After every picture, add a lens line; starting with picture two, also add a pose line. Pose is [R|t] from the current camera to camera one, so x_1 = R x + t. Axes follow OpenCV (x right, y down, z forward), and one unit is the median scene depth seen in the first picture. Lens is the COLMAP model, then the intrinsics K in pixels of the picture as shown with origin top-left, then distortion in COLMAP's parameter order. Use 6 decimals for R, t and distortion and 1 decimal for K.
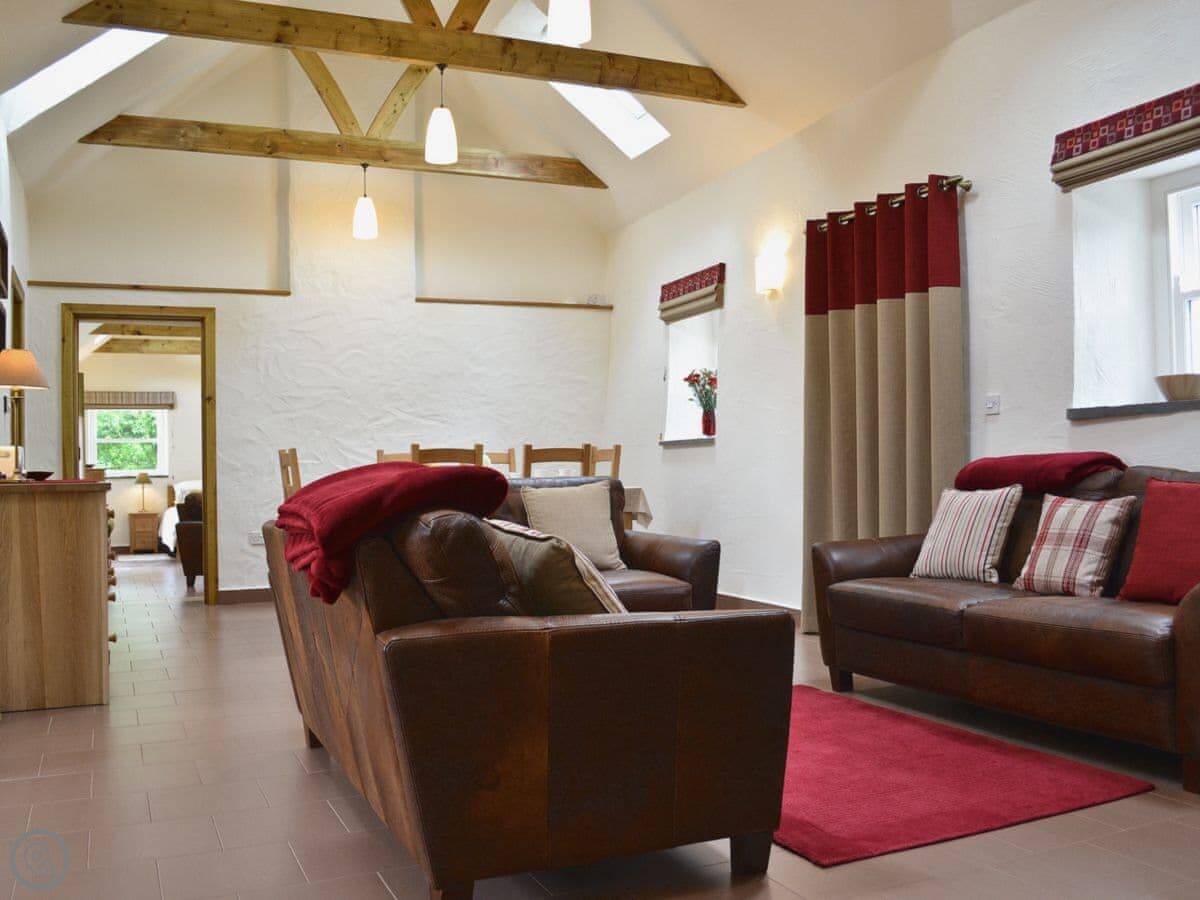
lens RADIAL K [[1073.4, 0, 595.7], [0, 1073.4, 451.9], [0, 0, 1]] dist [-0.040793, -0.003431]
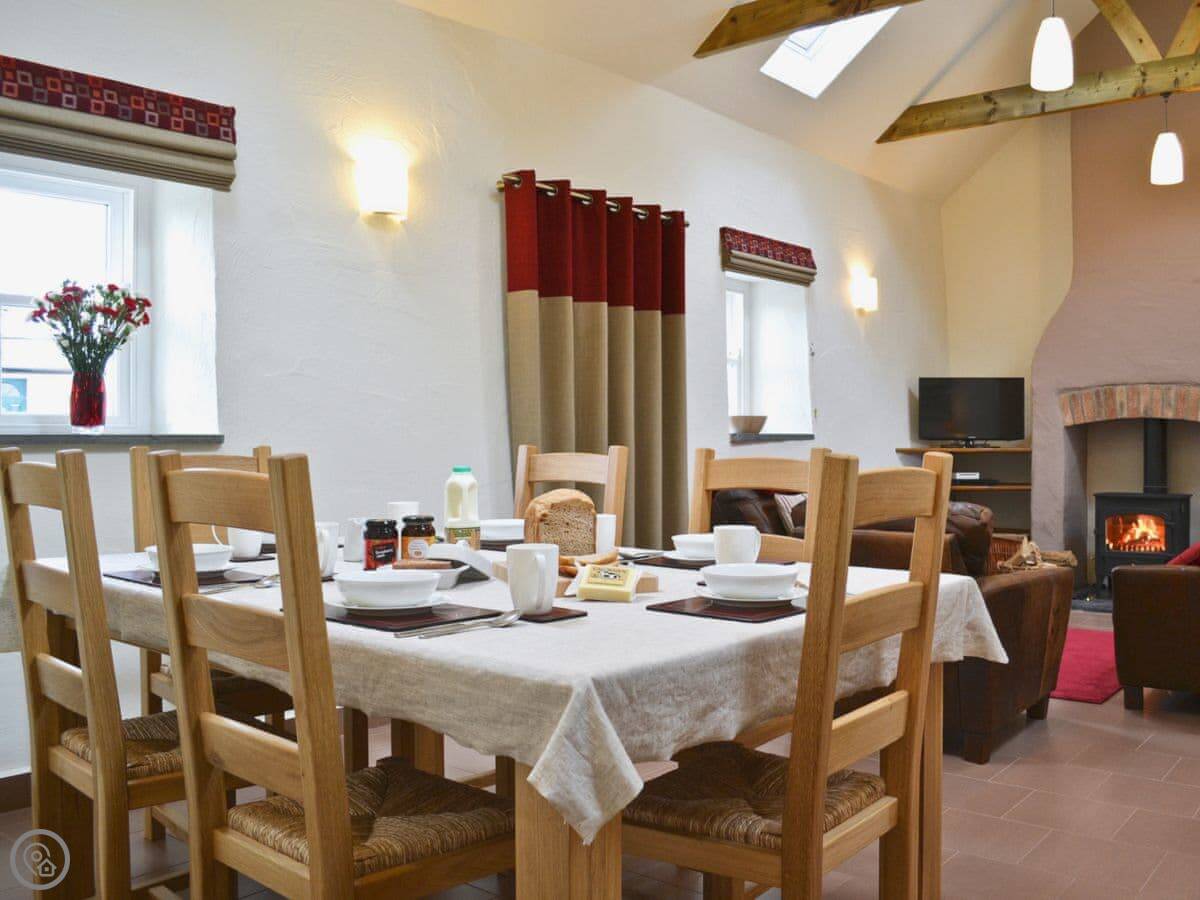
lens RADIAL K [[1139.6, 0, 600.0], [0, 1139.6, 450.0], [0, 0, 1]] dist [-0.083941, 0.027036]
pose [[-0.466597, 0.022970, 0.884172, -0.692727], [0.010478, 0.999736, -0.020442, 0.008116], [-0.884408, -0.000274, -0.466714, 1.679933]]
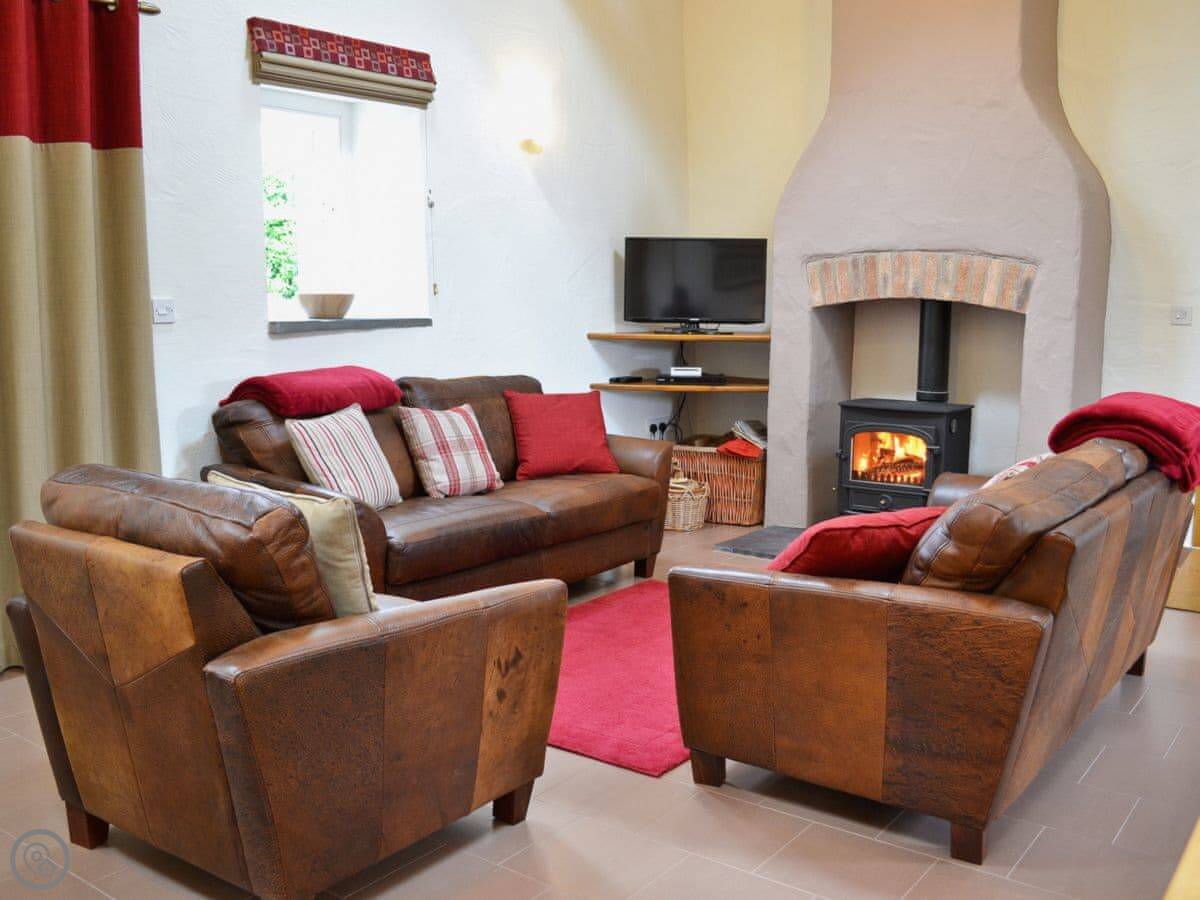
lens RADIAL K [[1139.6, 0, 600.0], [0, 1139.6, 450.0], [0, 0, 1]] dist [-0.083941, 0.027036]
pose [[-0.483077, -0.098286, 0.870044, -0.532134], [0.002301, 0.993534, 0.113514, -0.036928], [-0.875575, 0.056838, -0.479727, 1.134573]]
